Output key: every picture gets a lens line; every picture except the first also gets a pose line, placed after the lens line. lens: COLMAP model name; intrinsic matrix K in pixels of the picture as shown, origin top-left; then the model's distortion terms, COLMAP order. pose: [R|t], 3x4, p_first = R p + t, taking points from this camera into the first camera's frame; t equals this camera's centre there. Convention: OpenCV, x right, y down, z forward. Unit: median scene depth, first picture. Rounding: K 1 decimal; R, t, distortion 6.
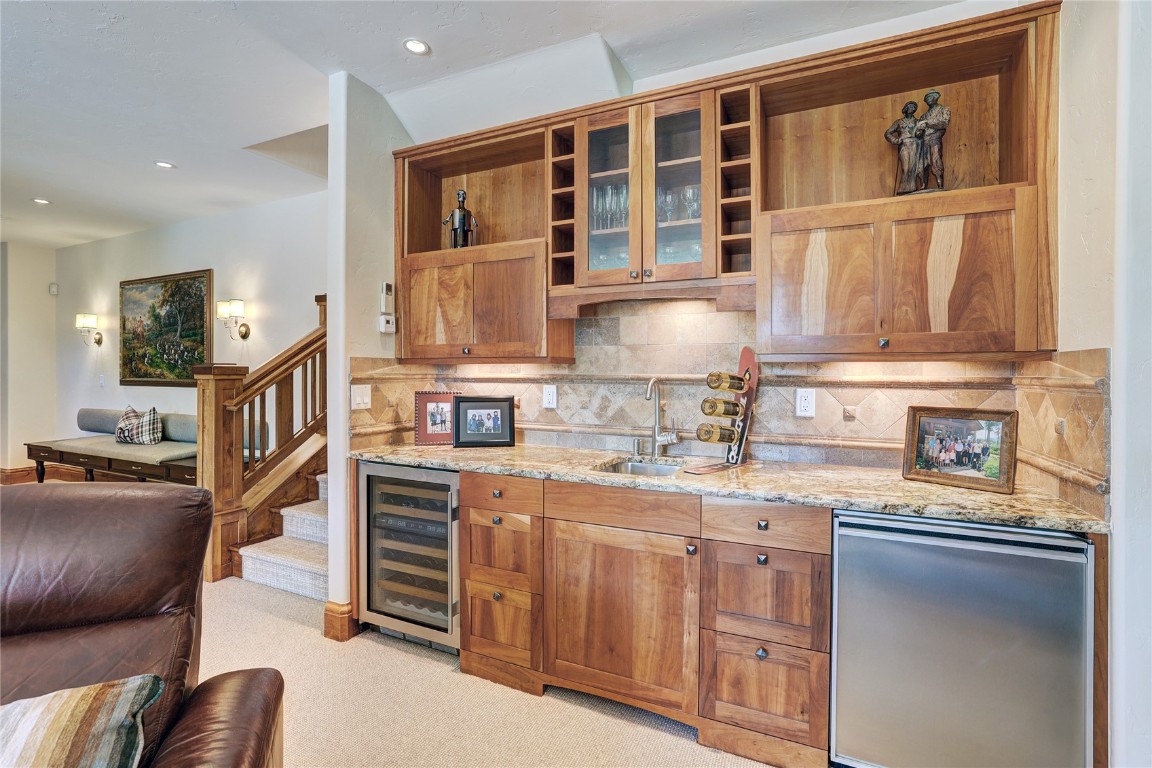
lens RADIAL K [[532.4, 0, 571.7], [0, 532.4, 380.5], [0, 0, 1]] dist [-0.027613, 0.005359]
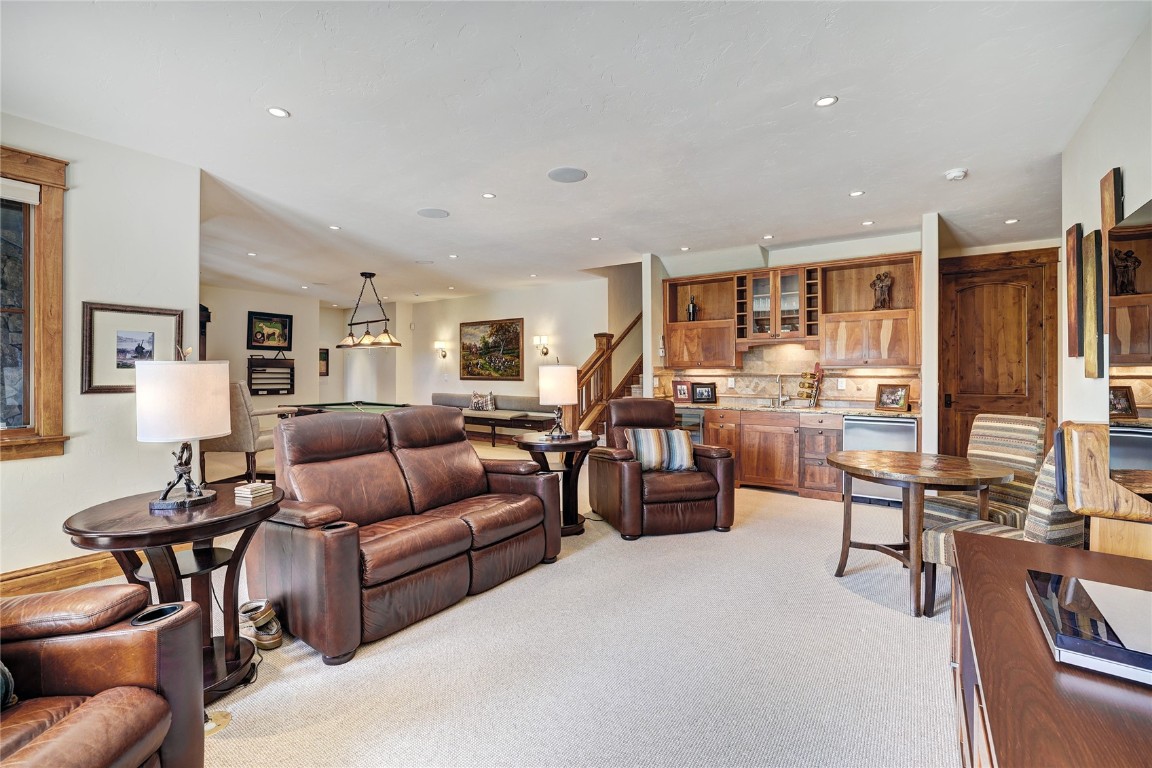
lens RADIAL K [[509.1, 0, 573.5], [0, 509.1, 374.0], [0, 0, 1]] dist [-0.030105, 0.003601]
pose [[0.984479, -0.000510, -0.175501, -0.382005], [-0.002088, 0.999891, -0.014618, 0.029603], [0.175490, 0.014757, 0.984371, -1.527134]]
